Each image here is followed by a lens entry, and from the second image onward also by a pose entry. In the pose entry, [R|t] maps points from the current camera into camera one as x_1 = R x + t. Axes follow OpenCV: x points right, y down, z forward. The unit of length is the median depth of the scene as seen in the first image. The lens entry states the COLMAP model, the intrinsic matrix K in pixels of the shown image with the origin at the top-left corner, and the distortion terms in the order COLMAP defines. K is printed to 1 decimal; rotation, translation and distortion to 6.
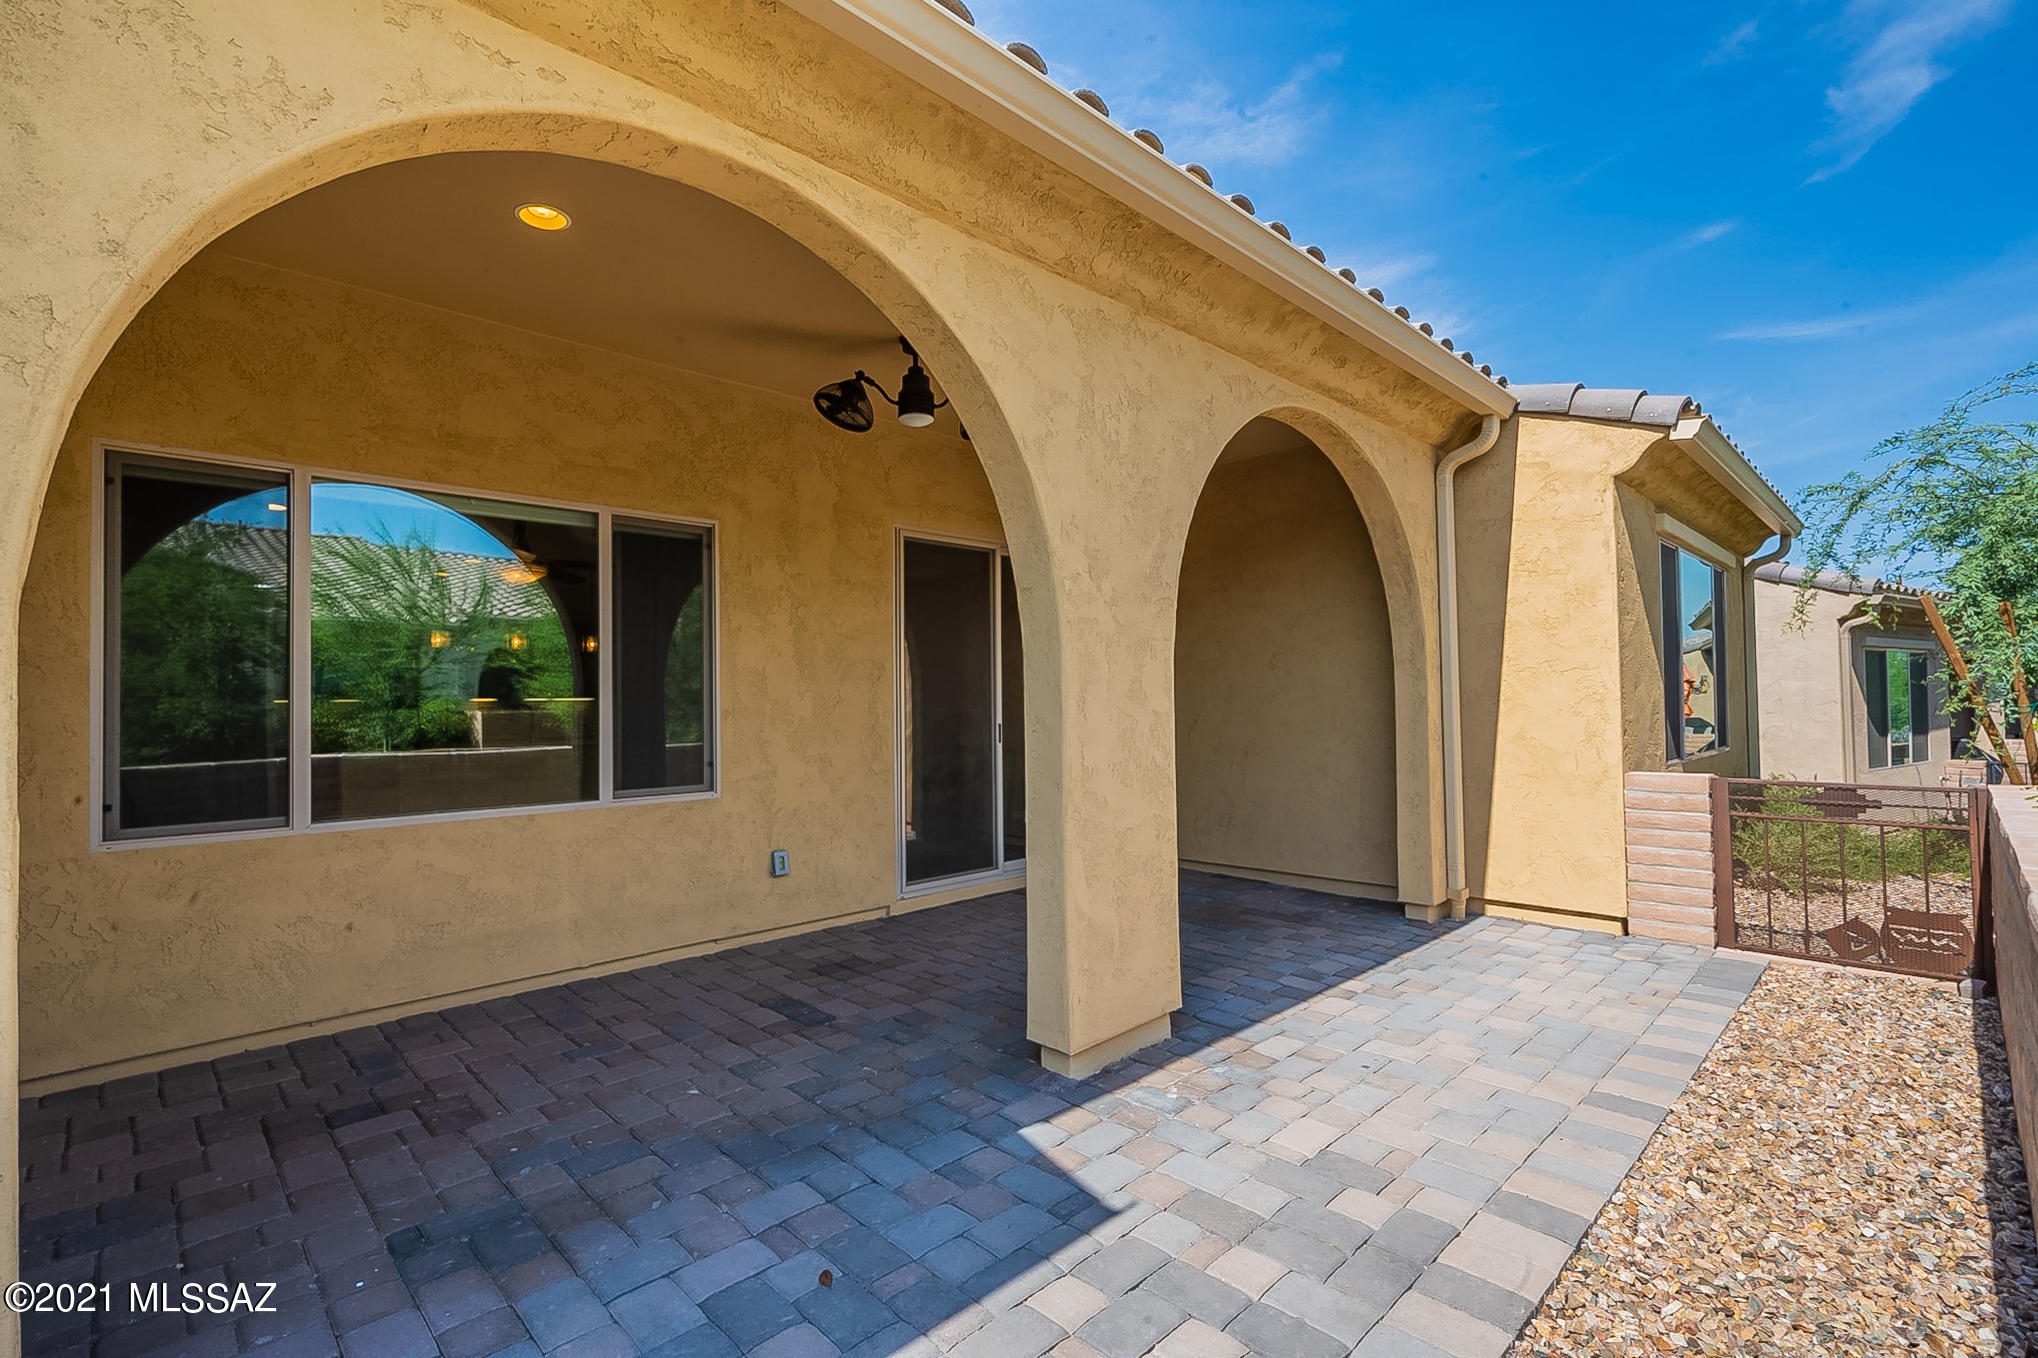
lens RADIAL K [[920.0, 0, 1023.1], [0, 920.0, 684.5], [0, 0, 1]] dist [-0.001751, 0.000285]
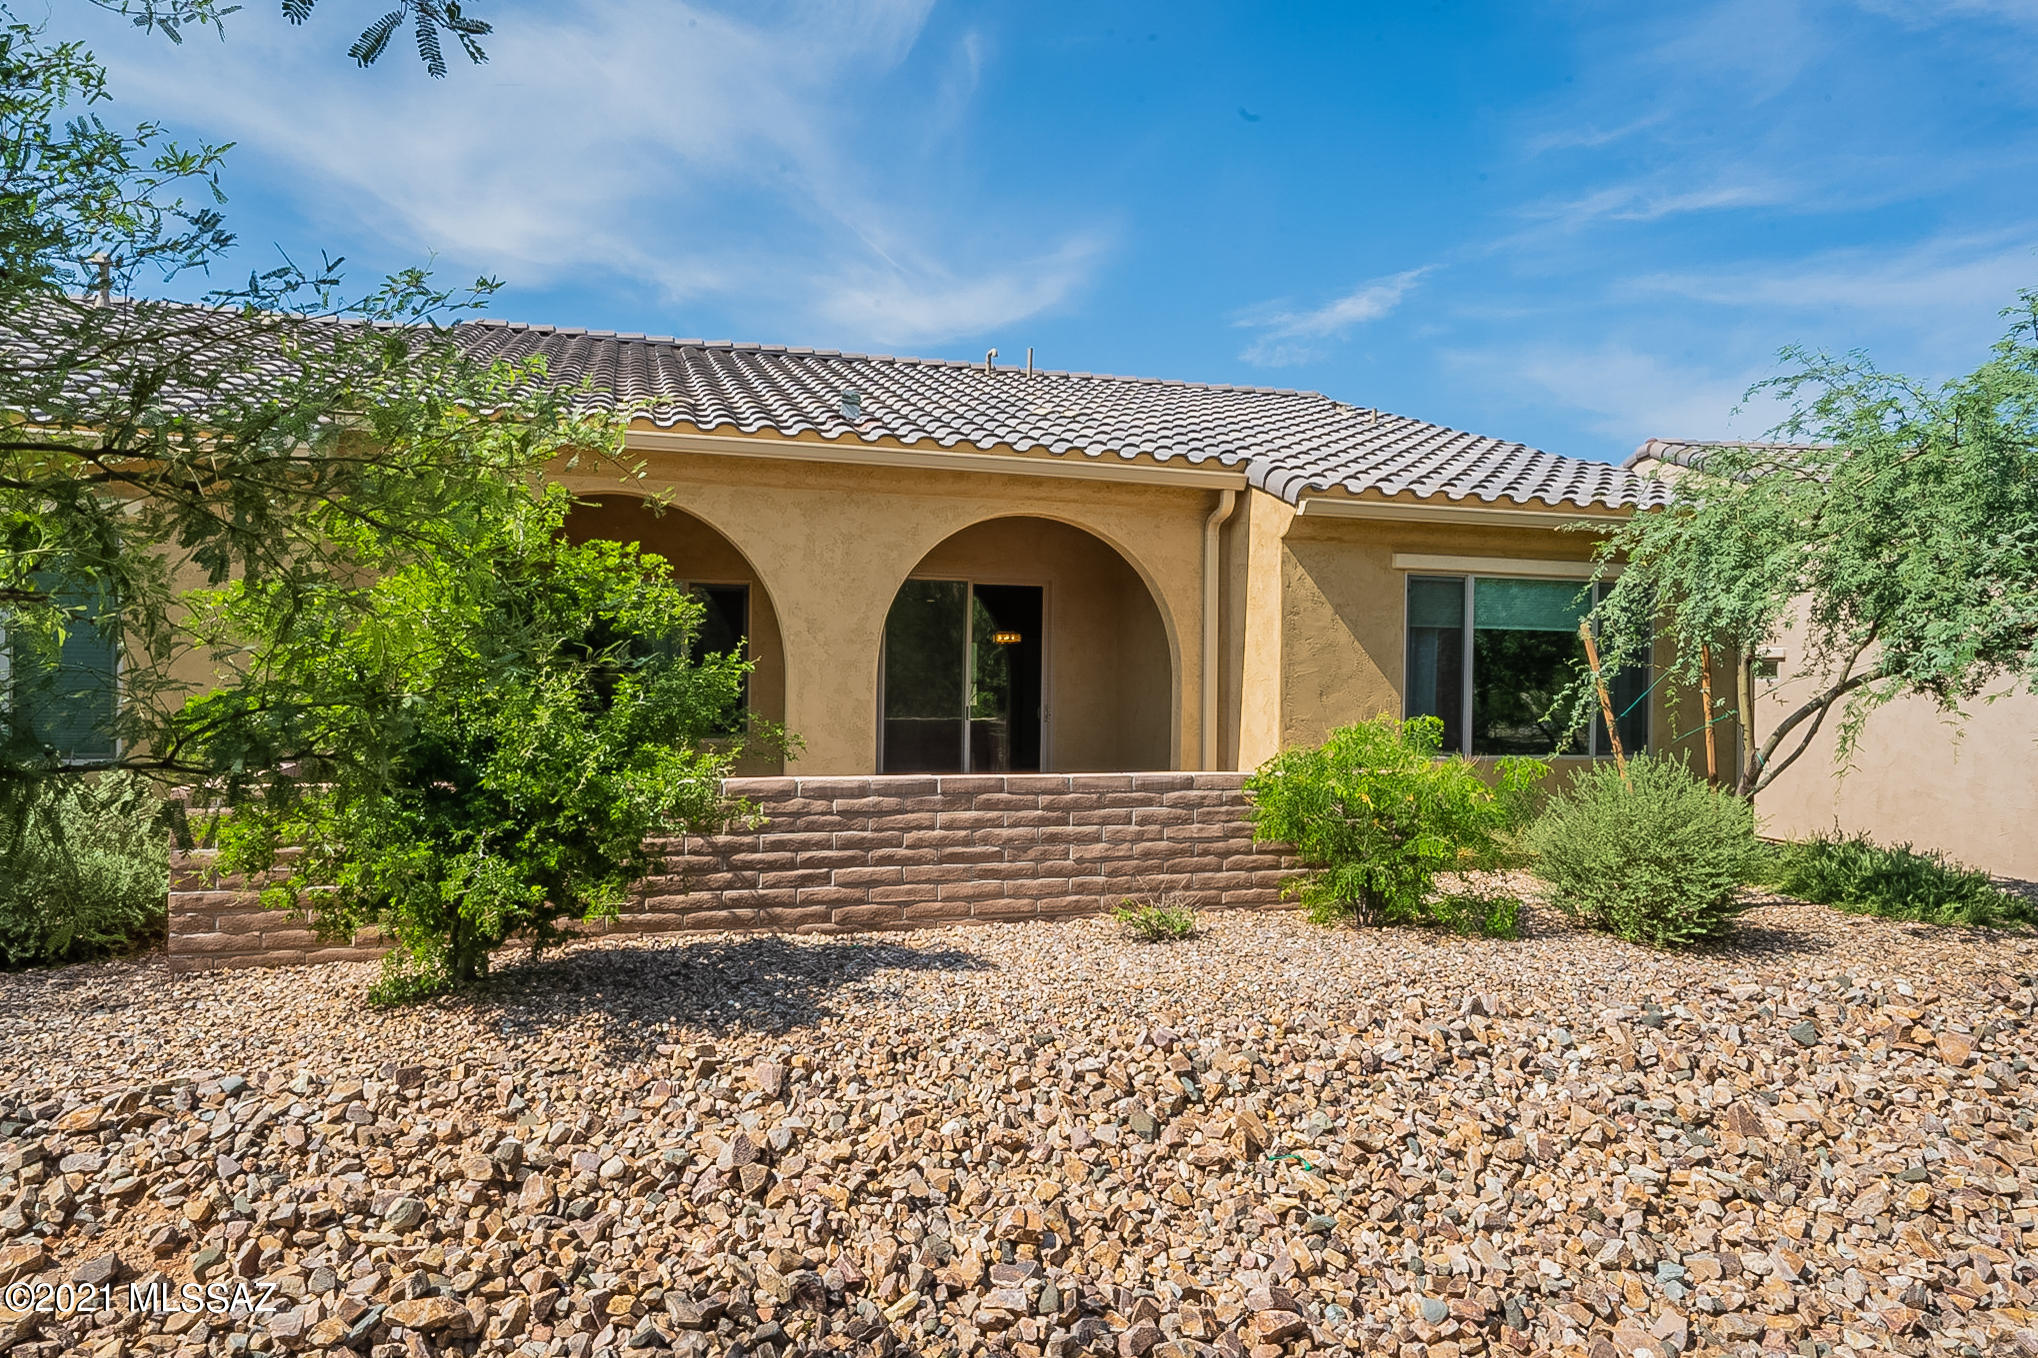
lens RADIAL K [[1295.5, 0, 1011.9], [0, 1295.5, 685.6], [0, 0, 1]] dist [0.009249, -0.004151]
pose [[0.890467, 0.031497, -0.453957, 1.364731], [-0.018616, 0.999288, 0.032816, -0.078830], [0.454668, -0.020771, 0.890419, -1.035593]]
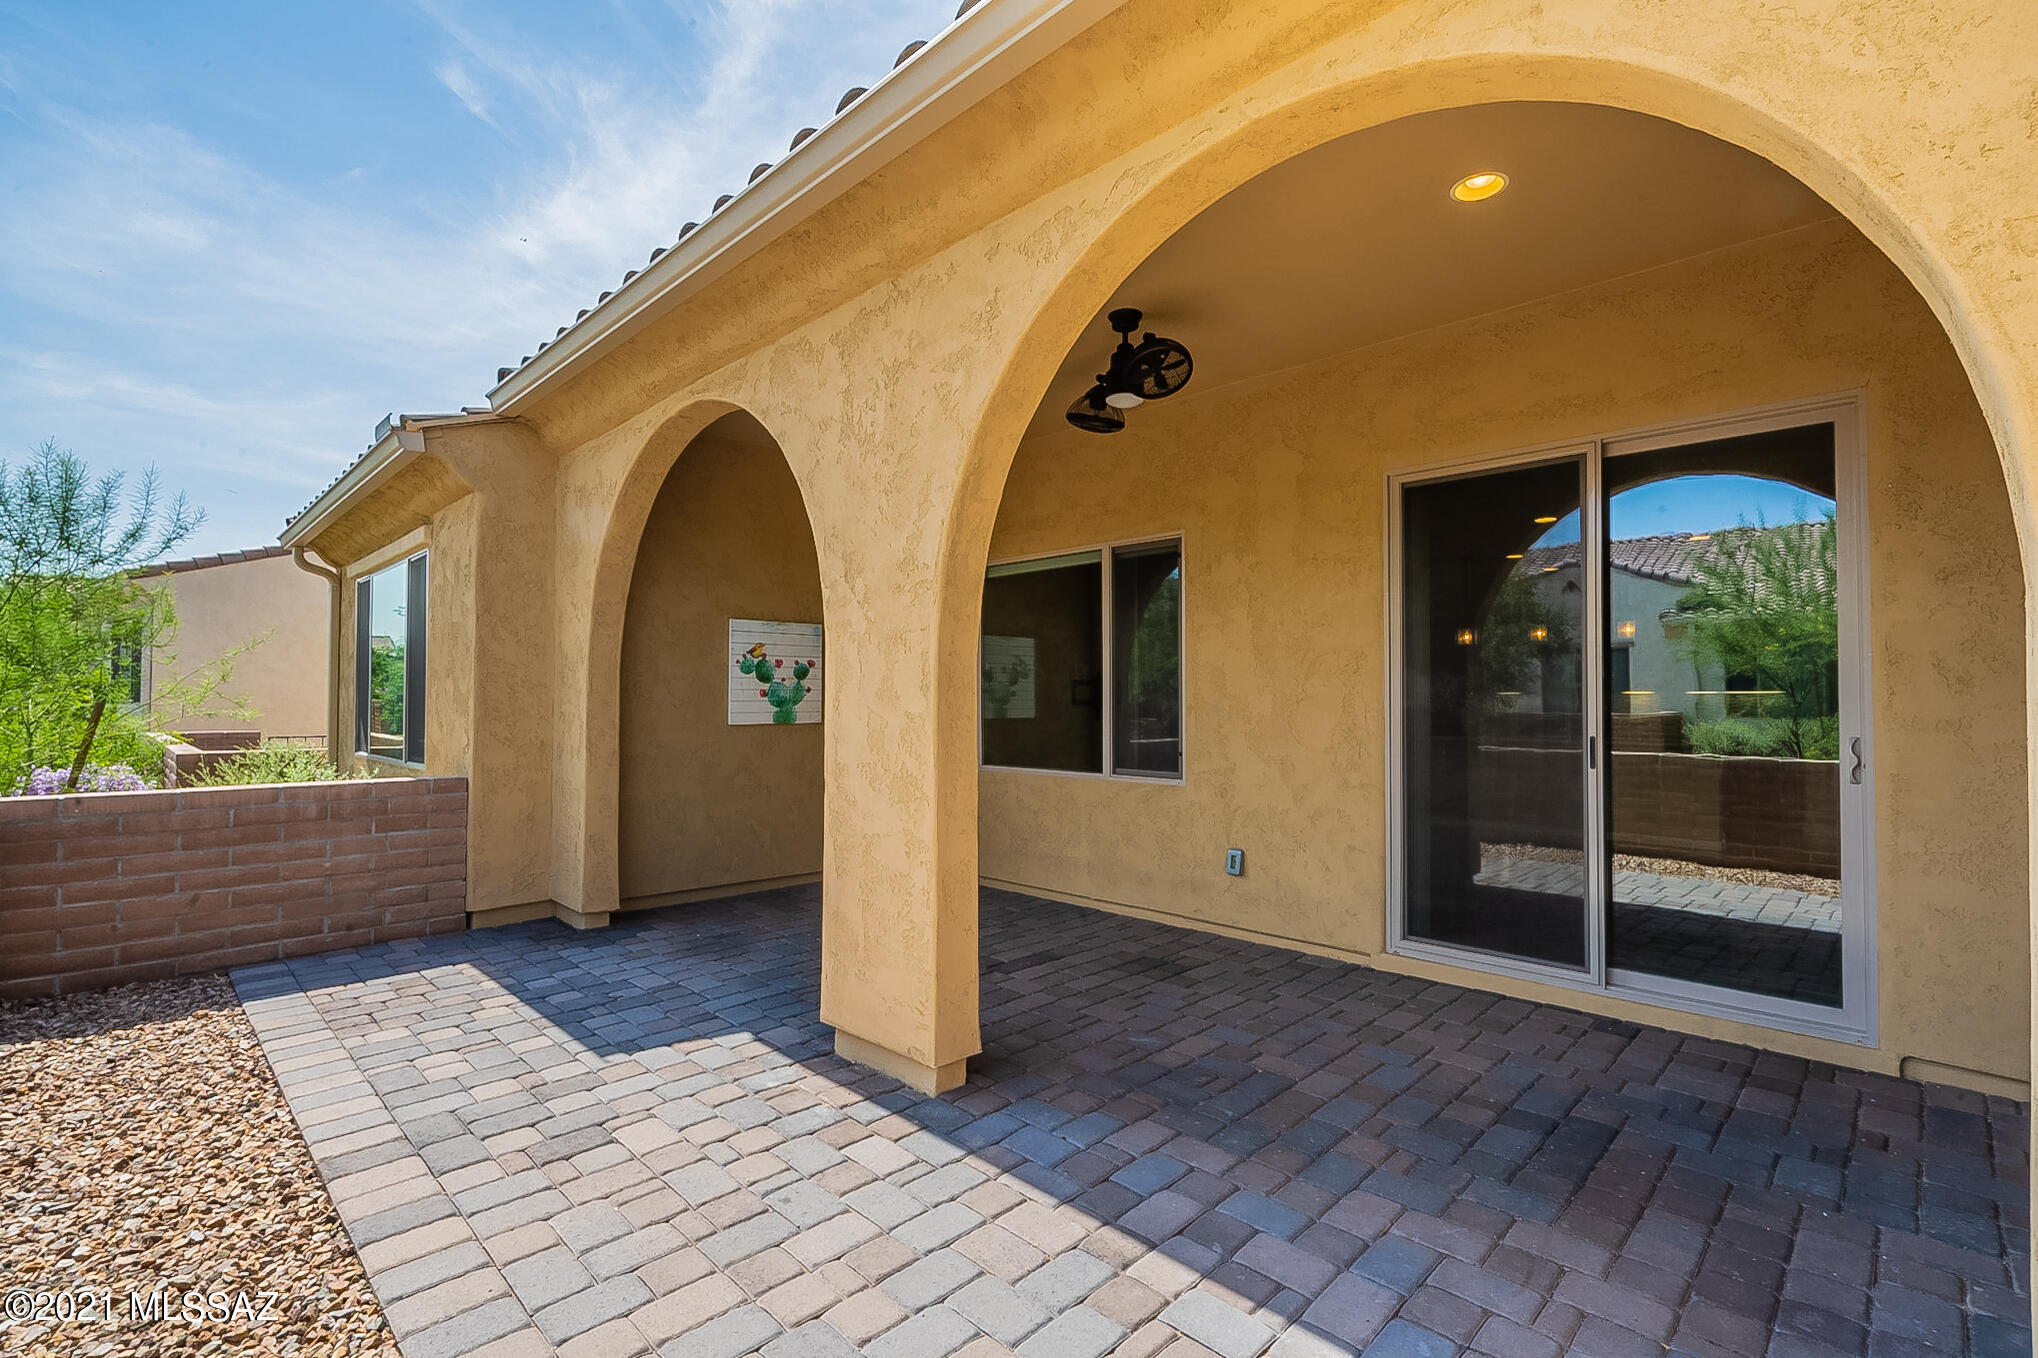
lens RADIAL K [[920.0, 0, 1023.1], [0, 920.0, 684.5], [0, 0, 1]] dist [-0.001751, 0.000285]
pose [[0.008937, -0.006138, -0.999941, 0.852304], [0.017420, 0.999830, -0.005981, 0.007494], [0.999808, -0.017365, 0.009042, 0.911656]]
